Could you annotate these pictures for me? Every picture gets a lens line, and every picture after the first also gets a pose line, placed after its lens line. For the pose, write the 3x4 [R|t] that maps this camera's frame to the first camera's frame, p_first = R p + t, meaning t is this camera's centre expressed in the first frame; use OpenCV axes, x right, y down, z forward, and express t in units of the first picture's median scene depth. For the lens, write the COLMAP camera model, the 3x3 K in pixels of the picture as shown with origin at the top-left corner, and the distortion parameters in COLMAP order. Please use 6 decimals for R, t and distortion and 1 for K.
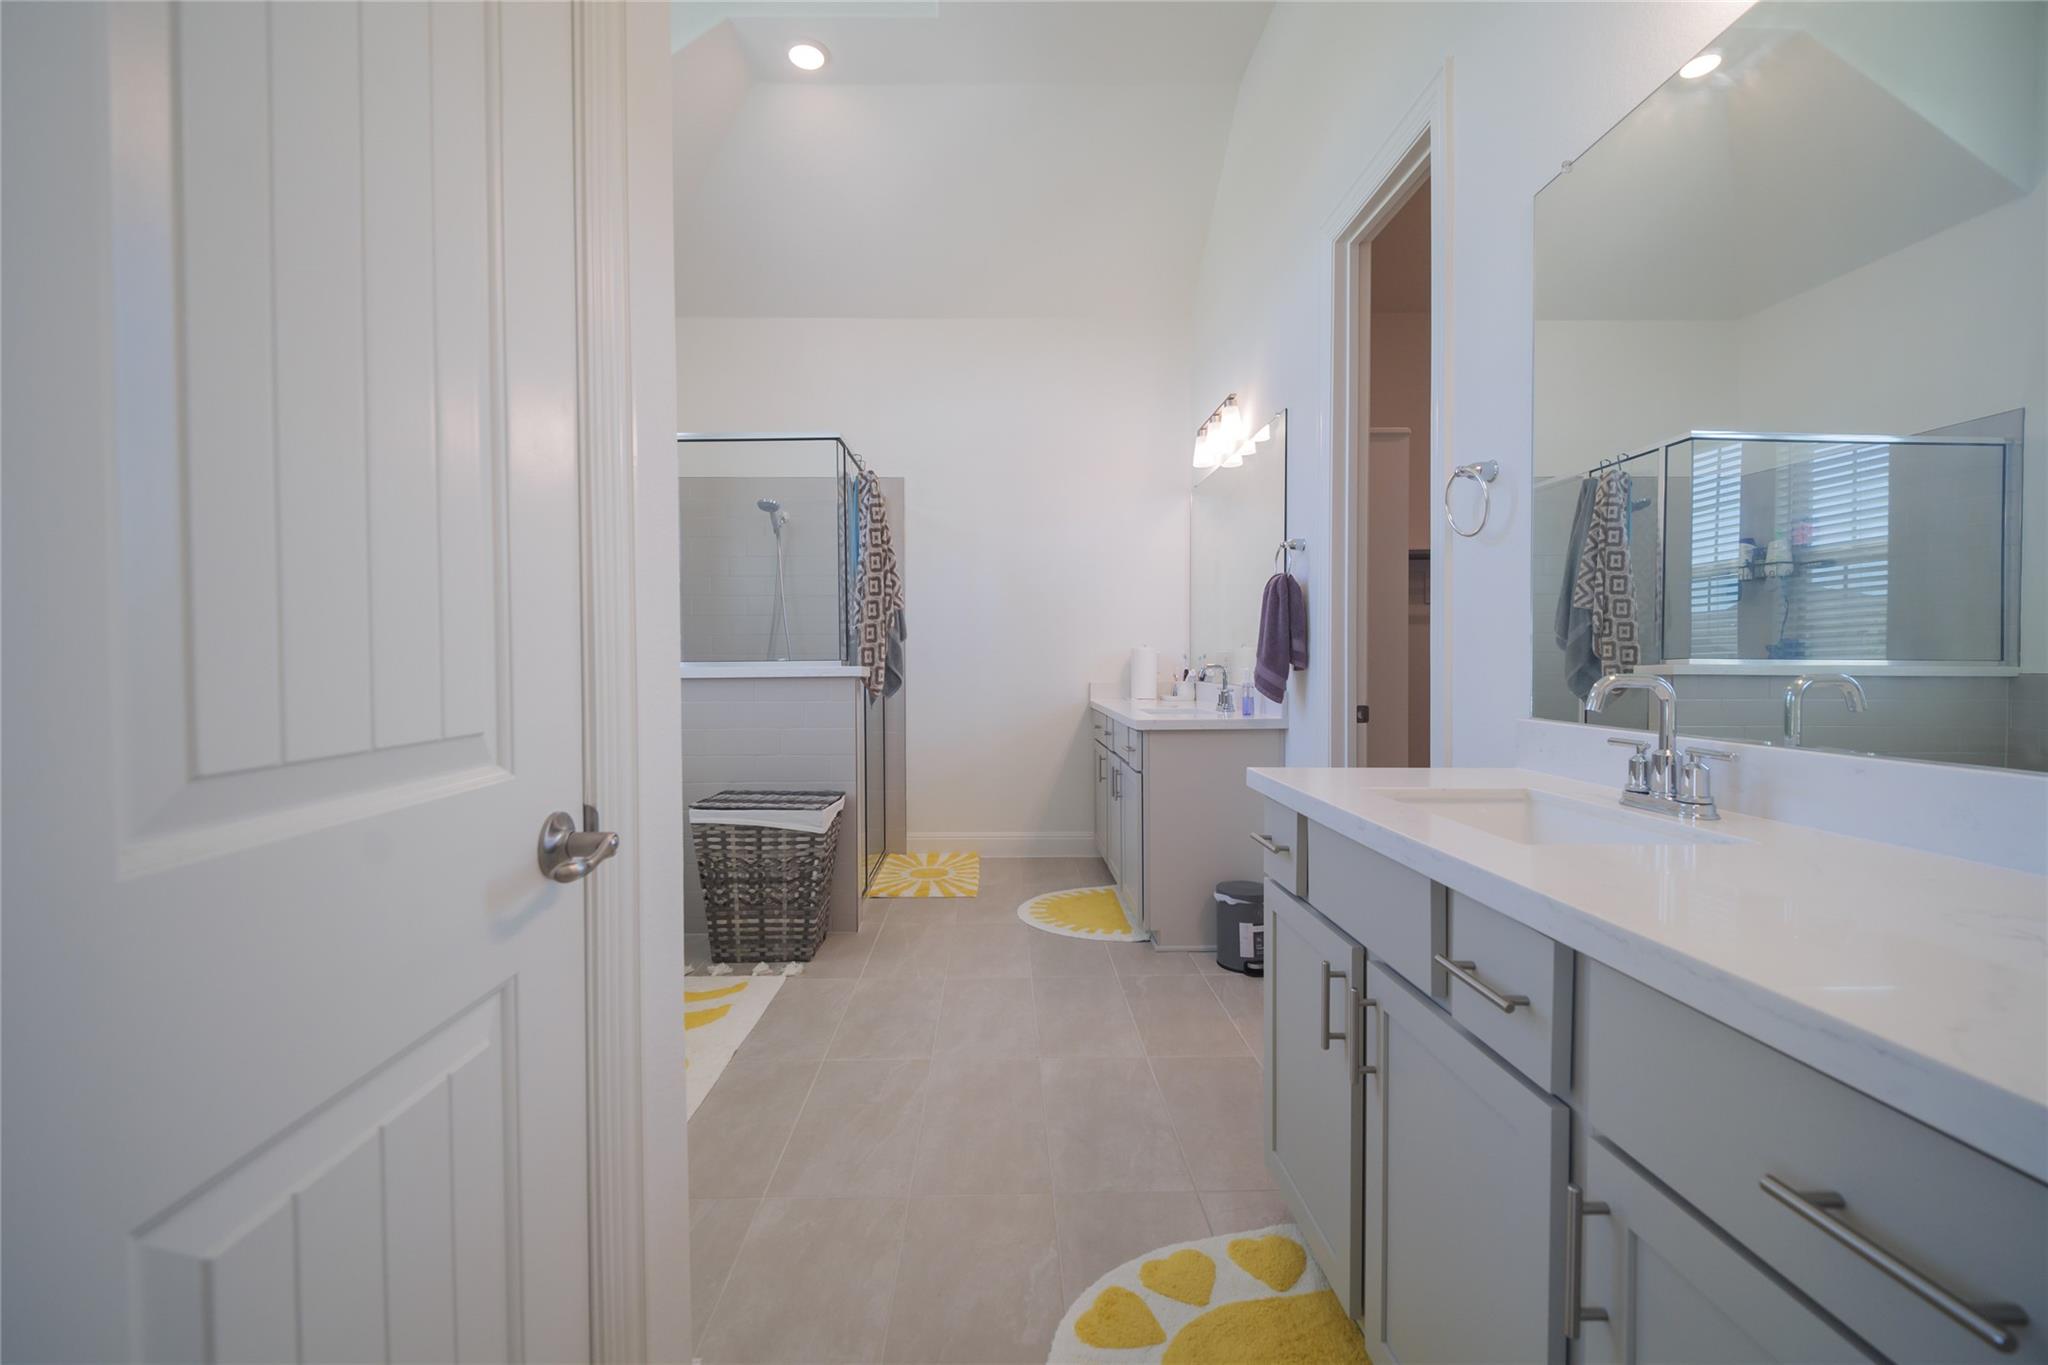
lens RADIAL K [[856.6, 0, 1007.1], [0, 856.6, 669.2], [0, 0, 1]] dist [0.026923, -0.016759]
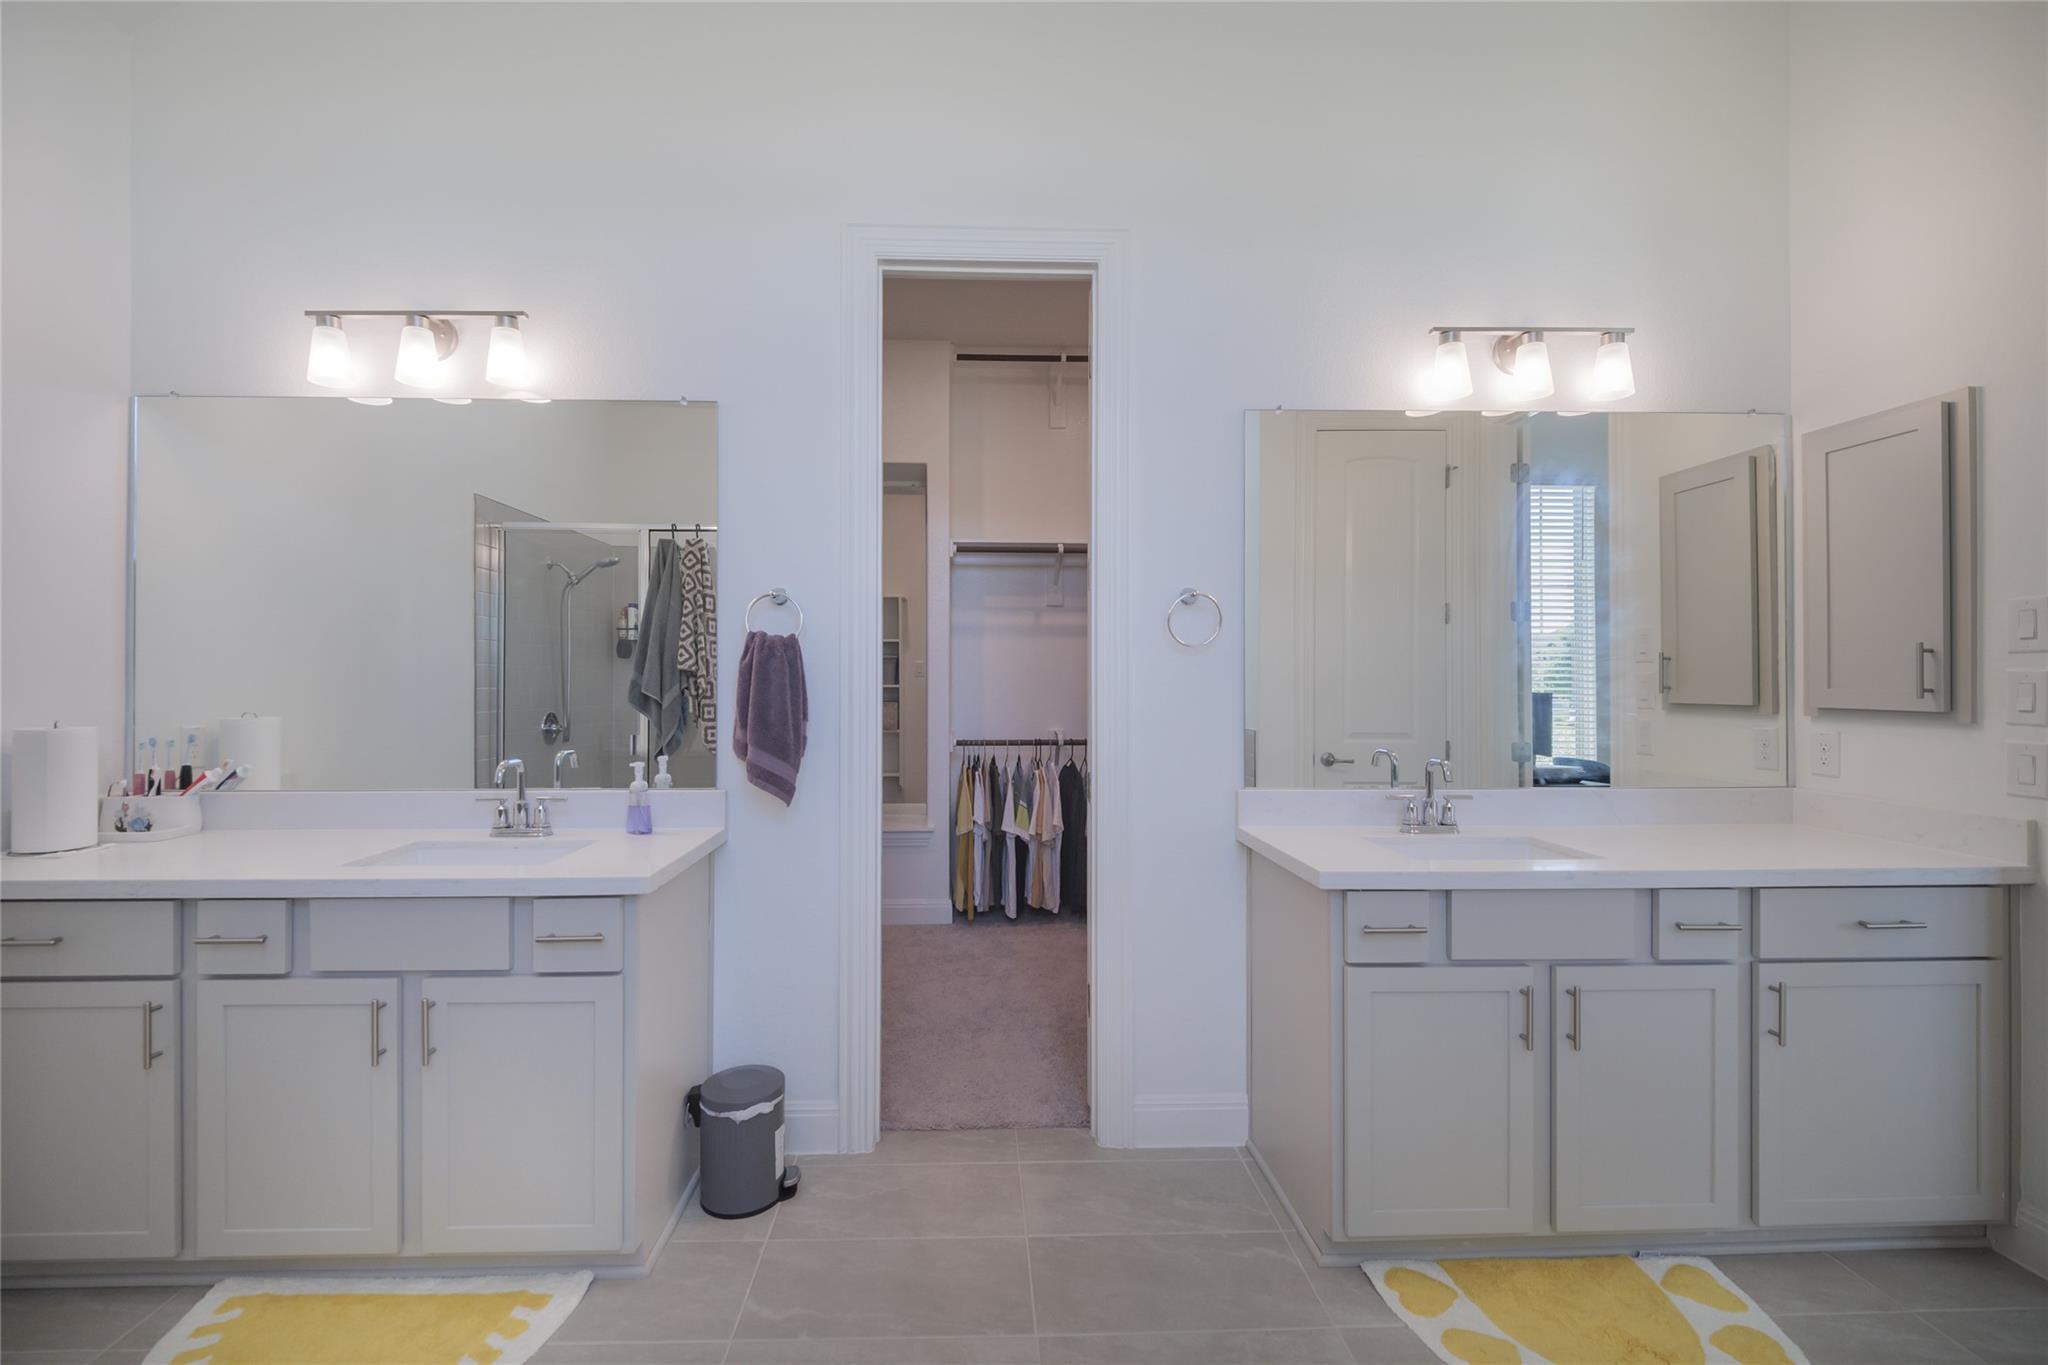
lens RADIAL K [[856.6, 0, 1007.1], [0, 856.6, 669.2], [0, 0, 1]] dist [0.026923, -0.016759]
pose [[-0.018390, 0.006293, 0.999811, -0.353645], [0.013971, 0.999884, -0.006036, -0.061039], [-0.999733, 0.013857, -0.018475, 0.653659]]
